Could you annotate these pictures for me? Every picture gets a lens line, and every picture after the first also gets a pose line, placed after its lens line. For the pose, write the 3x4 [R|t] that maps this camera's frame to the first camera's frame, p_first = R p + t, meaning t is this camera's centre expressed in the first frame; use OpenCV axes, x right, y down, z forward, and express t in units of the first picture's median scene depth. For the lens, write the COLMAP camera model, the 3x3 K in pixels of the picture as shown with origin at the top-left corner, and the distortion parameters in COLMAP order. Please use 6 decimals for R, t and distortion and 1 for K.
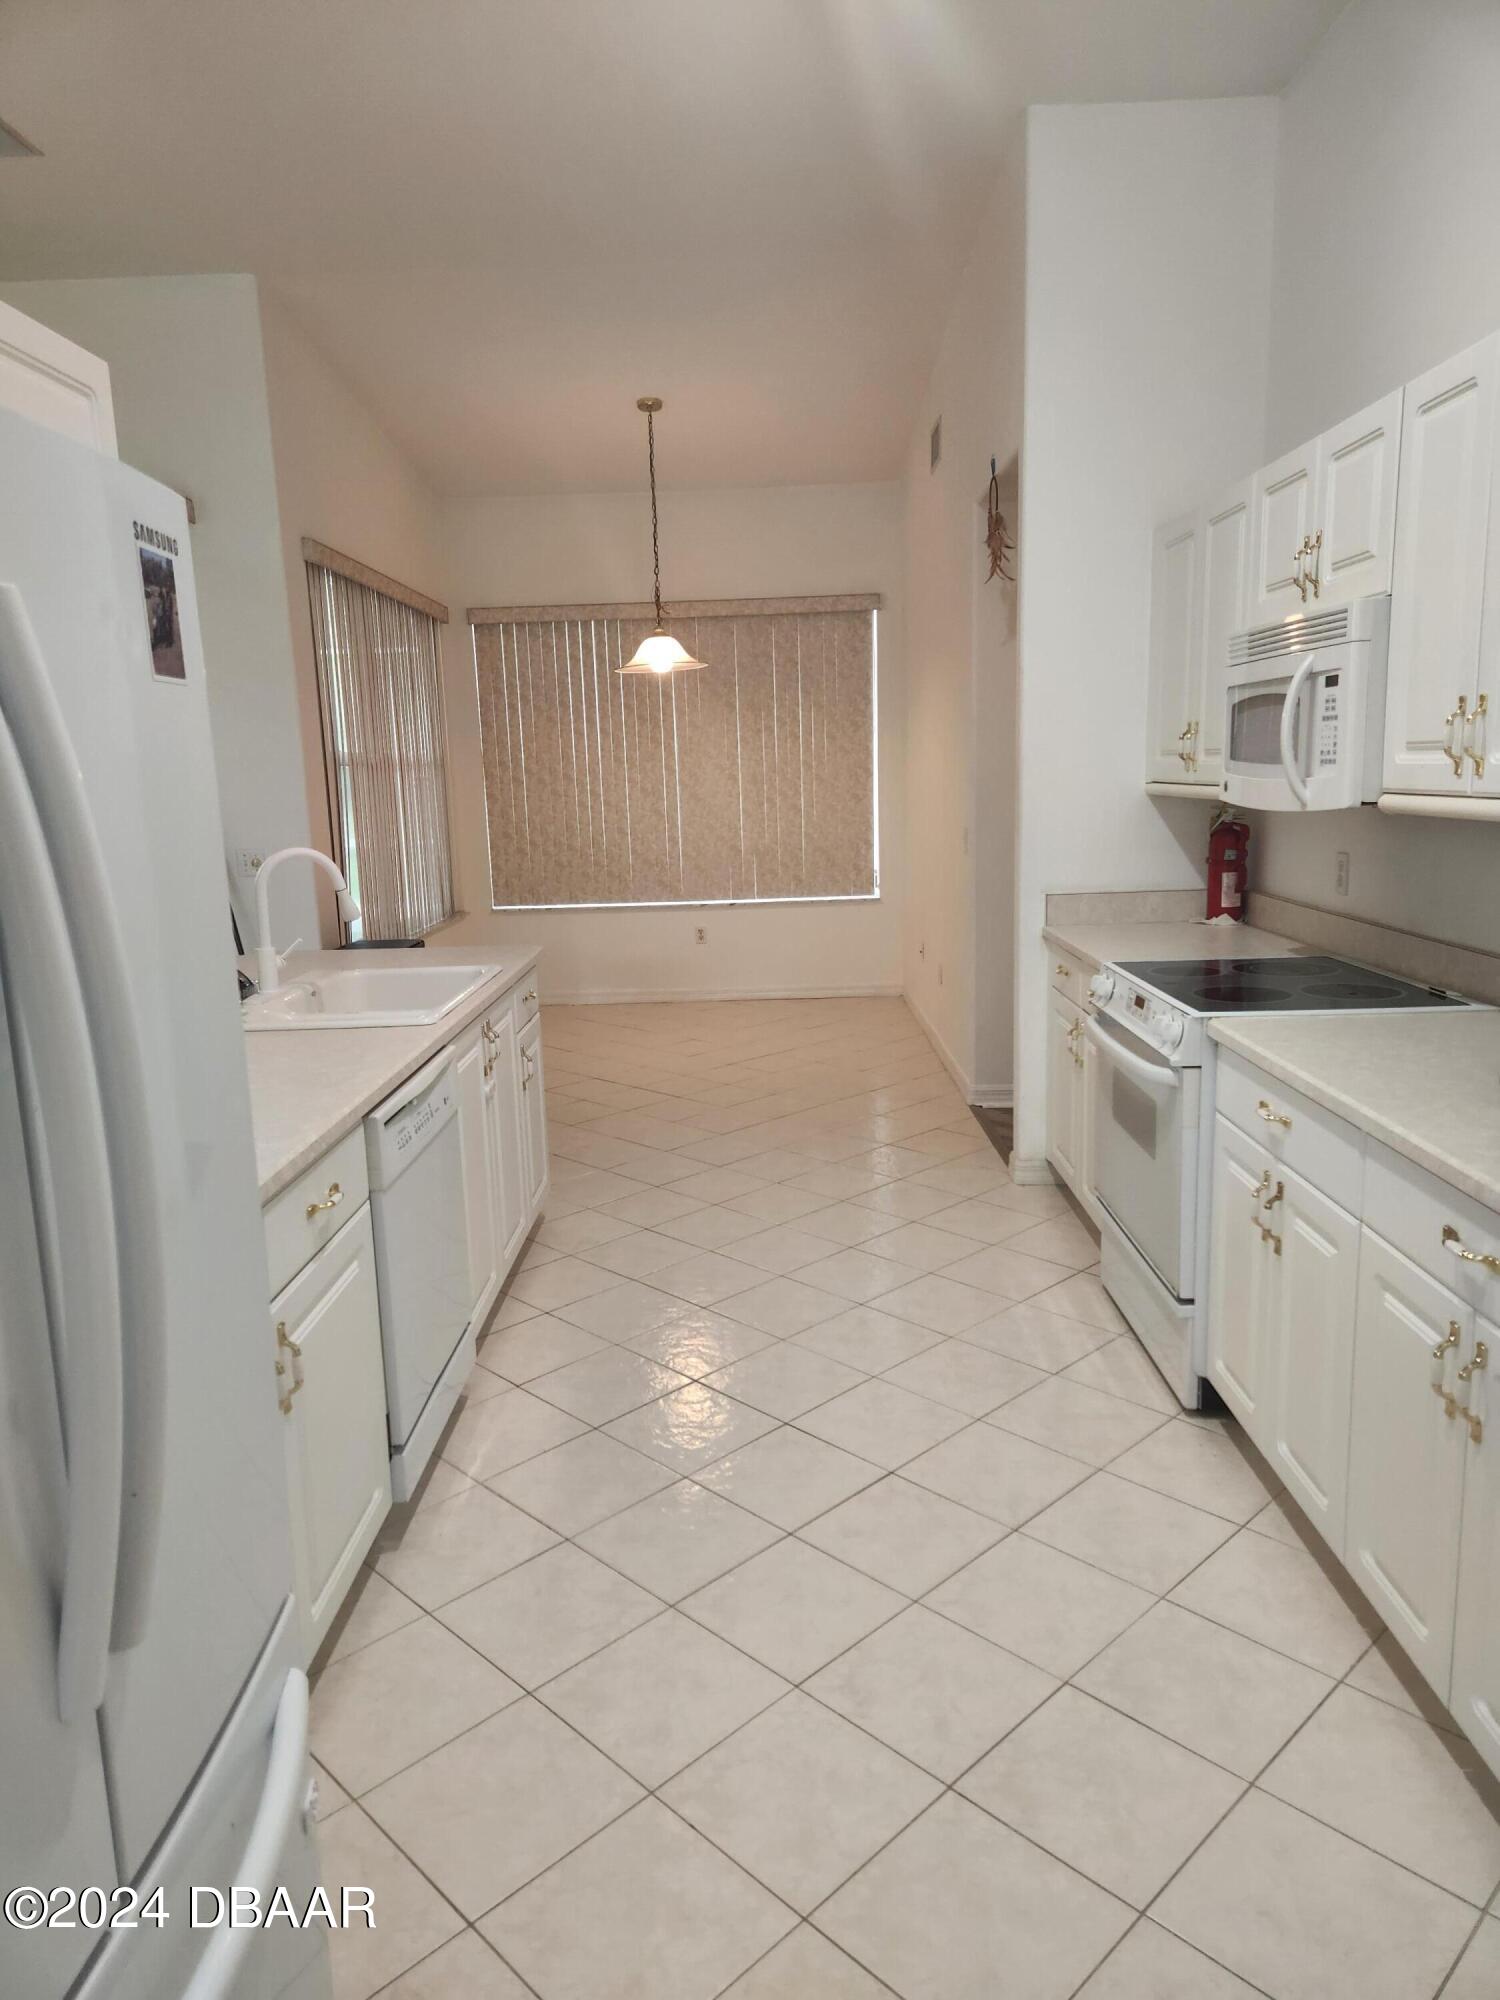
lens RADIAL K [[1354.9, 0, 750.0], [0, 1354.9, 1000.0], [0, 0, 1]] dist [0.089144, -0.080014]
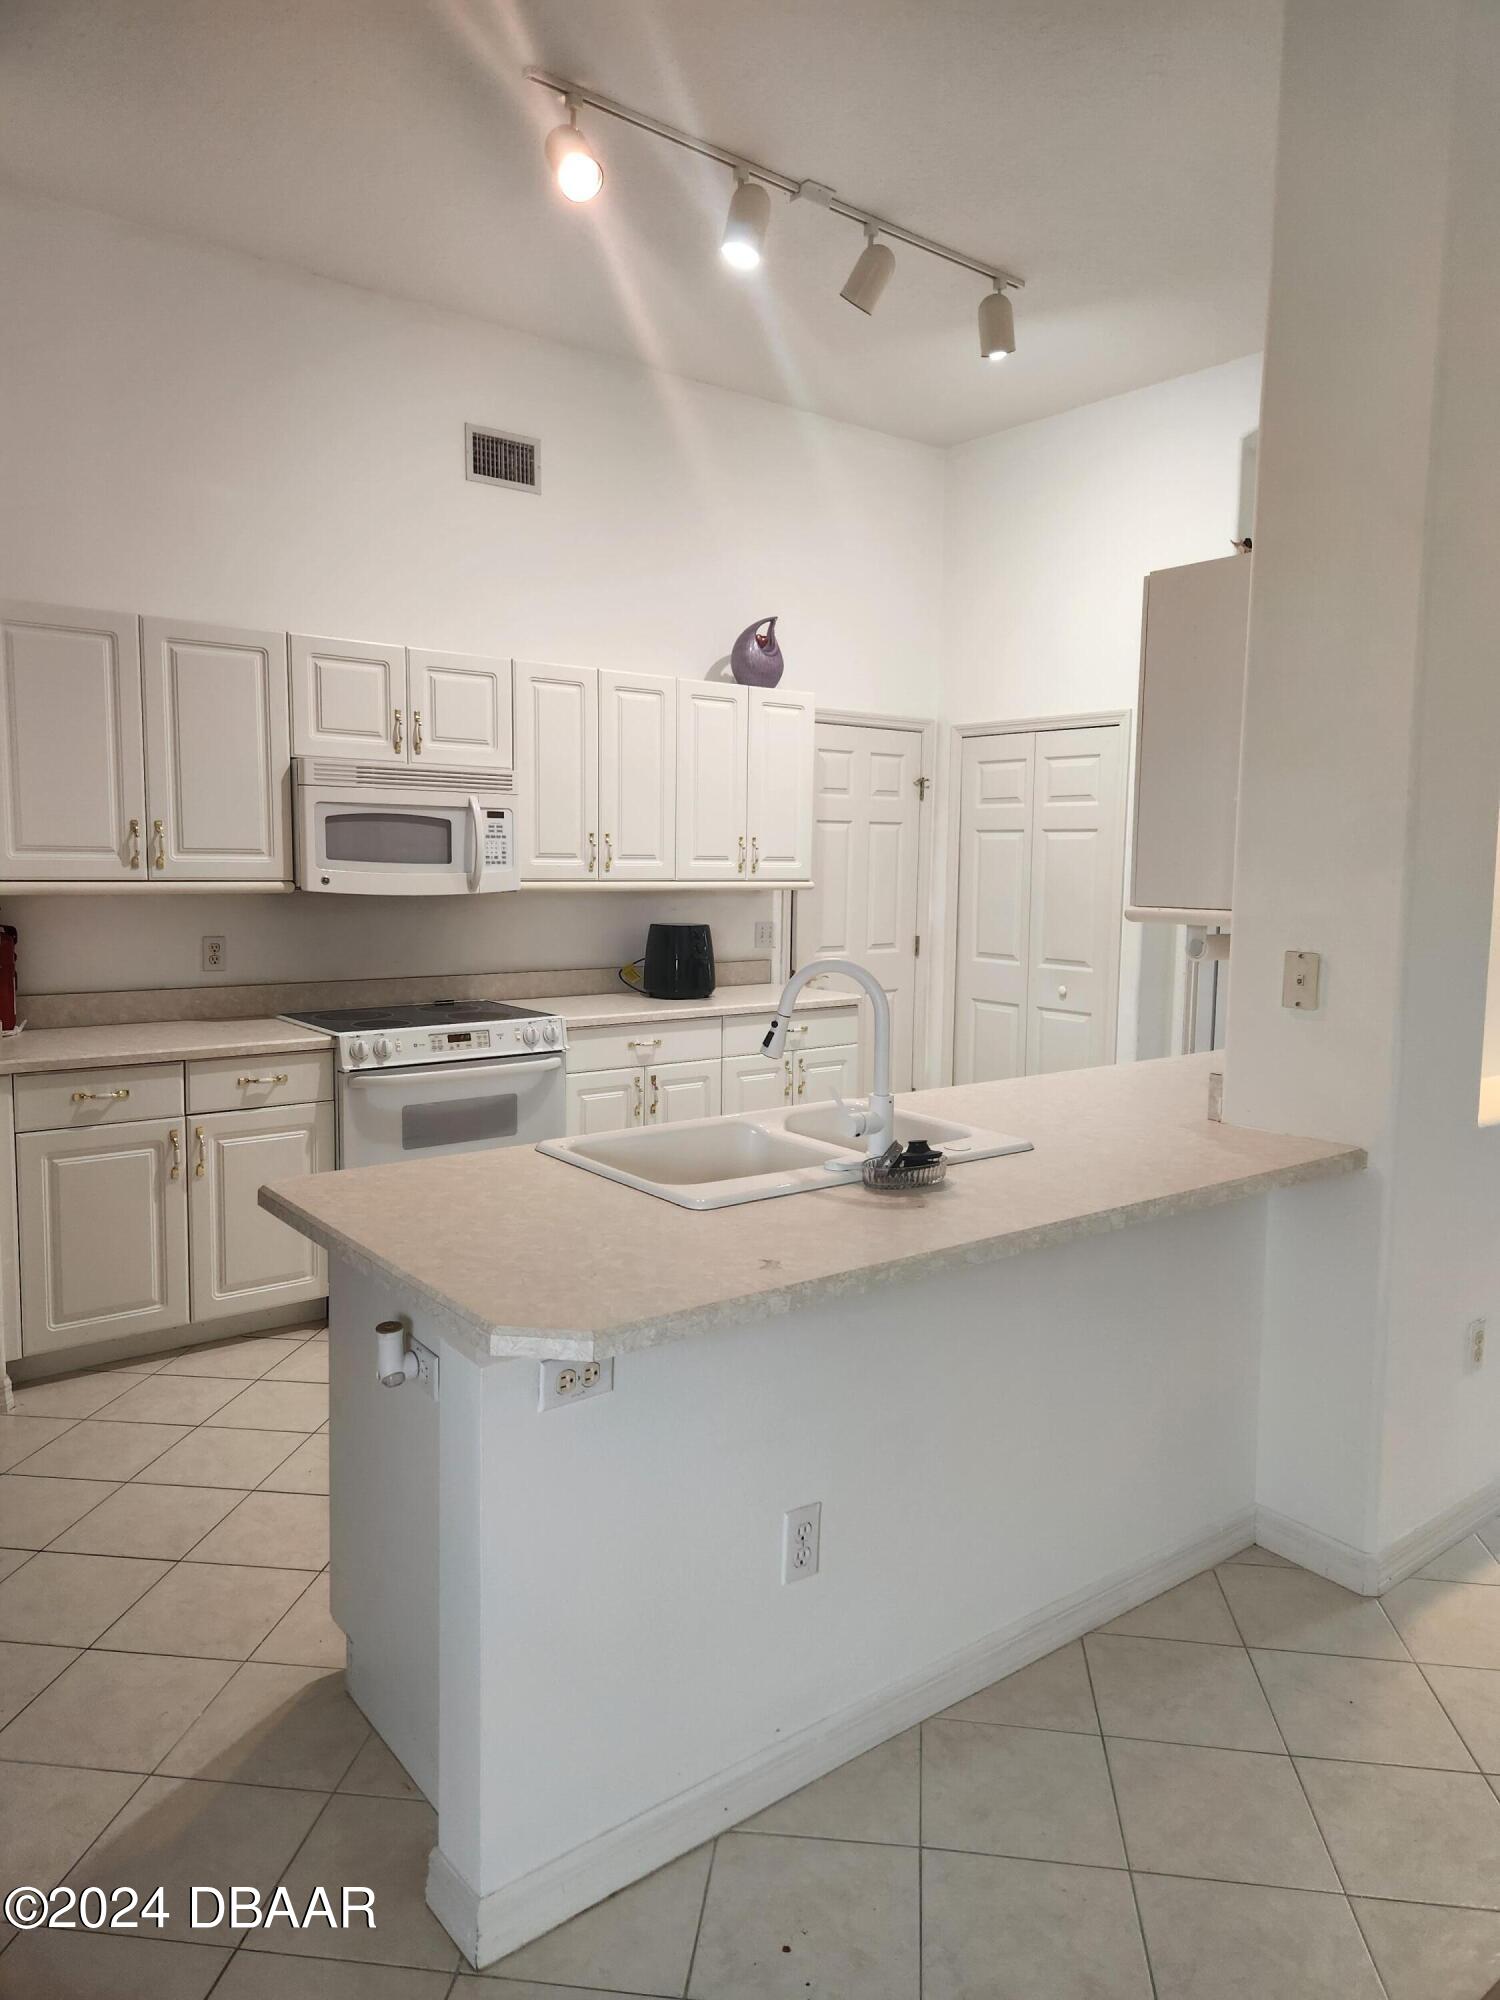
lens RADIAL K [[1325.8, 0, 748.4], [0, 1325.8, 976.9], [0, 0, 1]] dist [0.082912, -0.066577]
pose [[-0.620085, -0.052147, 0.782800, -0.717742], [0.139064, 0.974682, 0.175087, -0.193981], [-0.772112, 0.217428, -0.597134, 1.224114]]
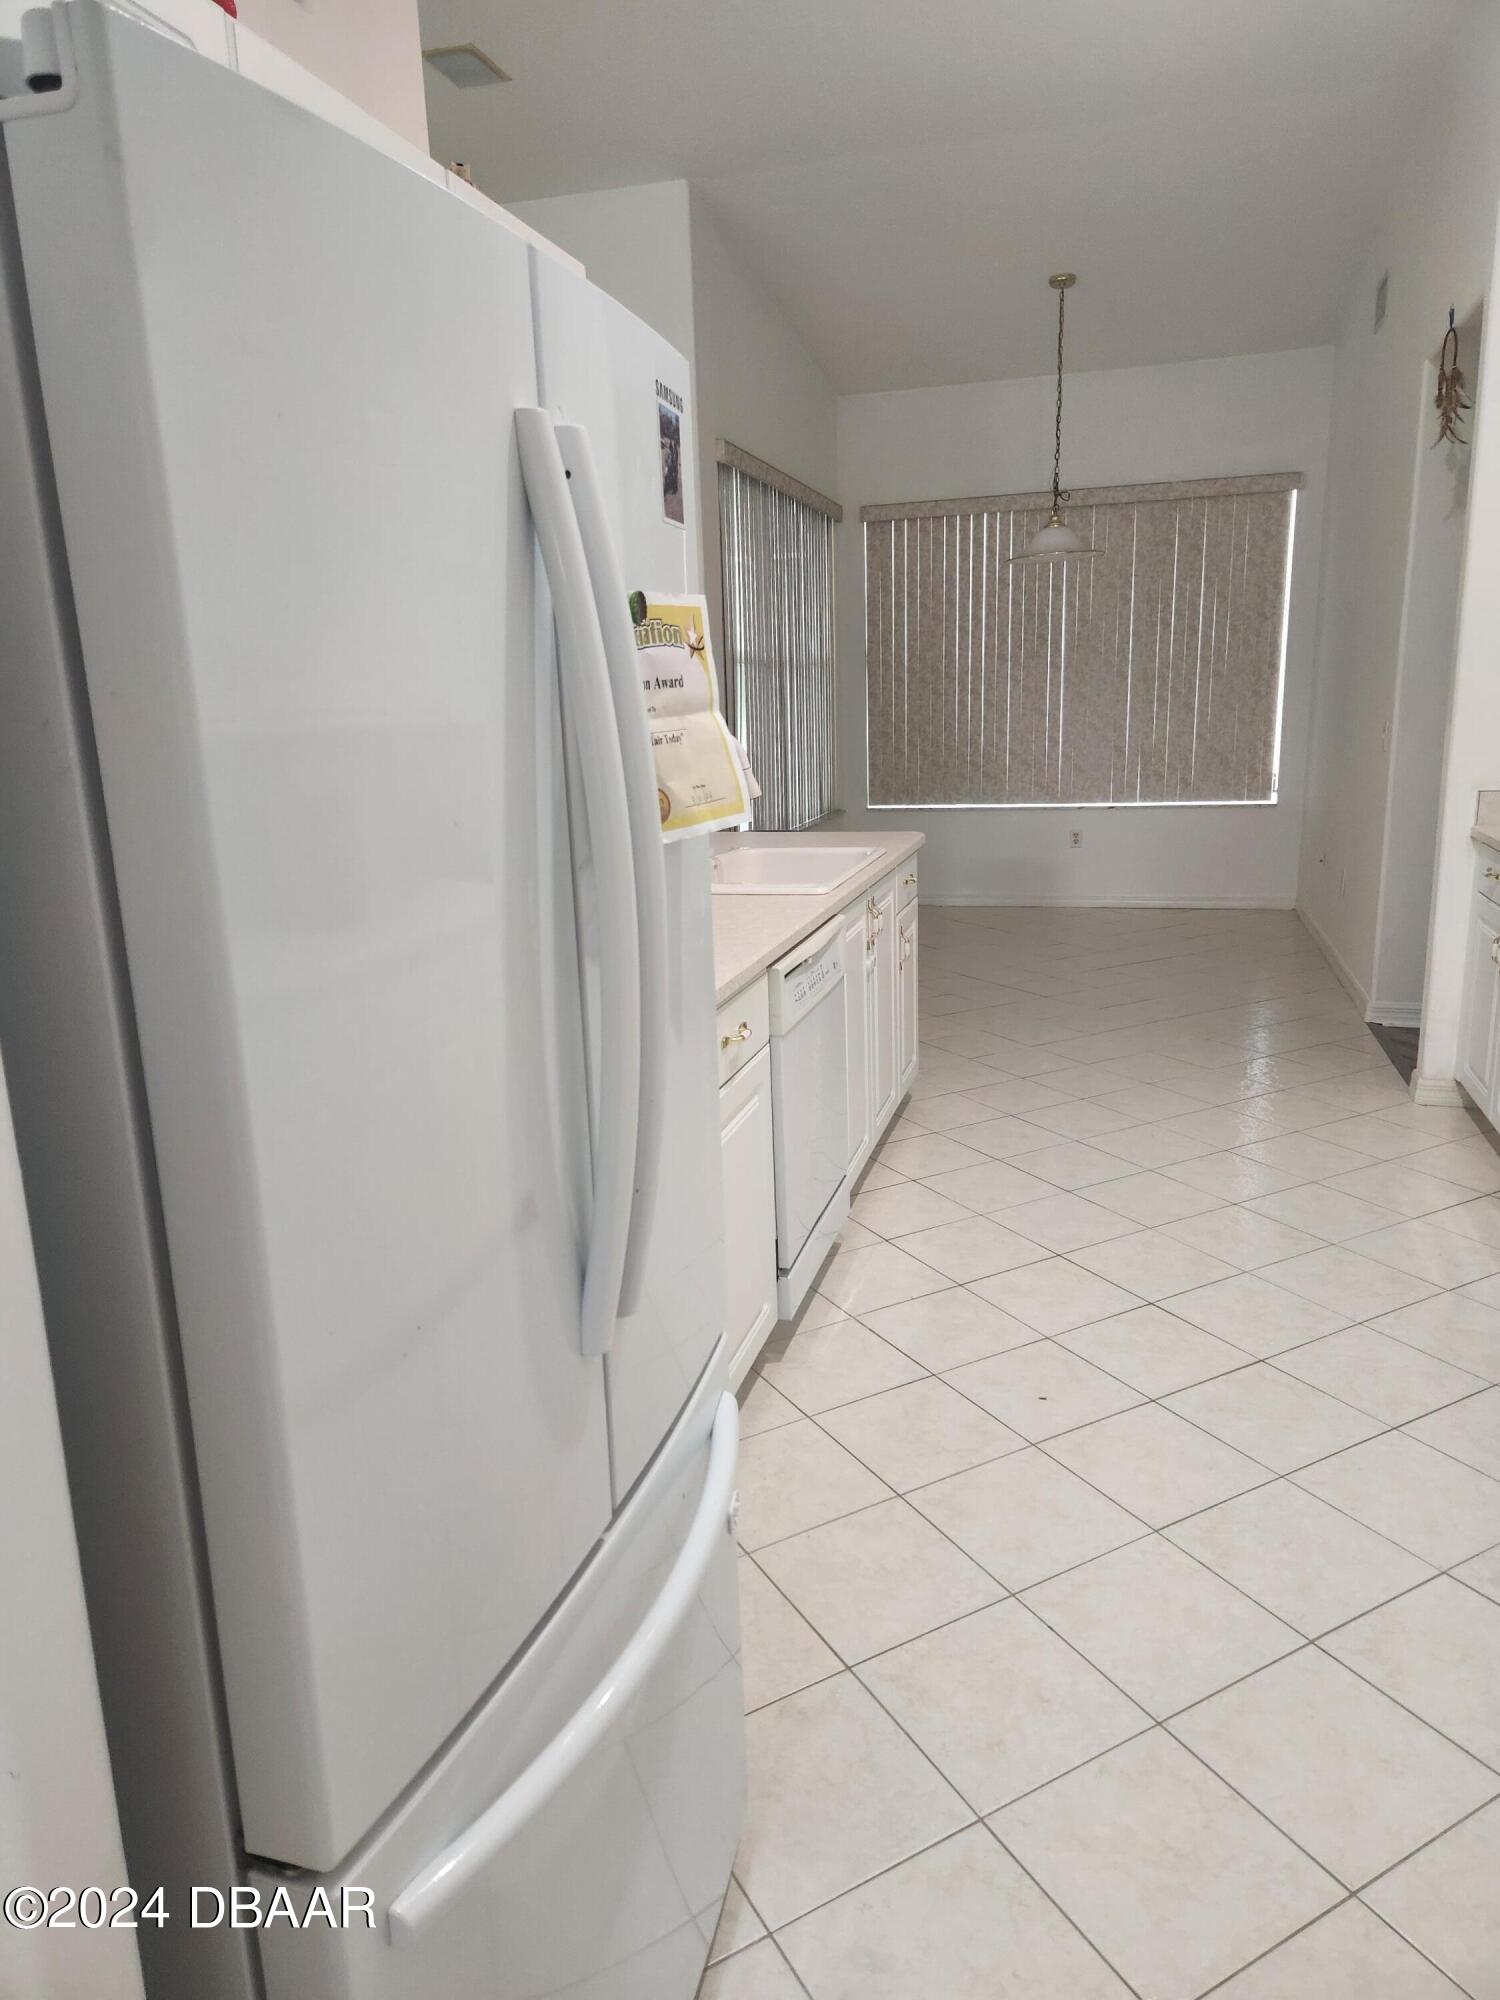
lens RADIAL K [[1354.9, 0, 750.0], [0, 1354.9, 1000.0], [0, 0, 1]] dist [0.089144, -0.080014]
pose [[0.965160, 0.060360, -0.254603, -0.011421], [-0.044508, 0.996721, 0.067577, 0.023389], [0.257847, -0.053891, 0.964682, -0.031030]]
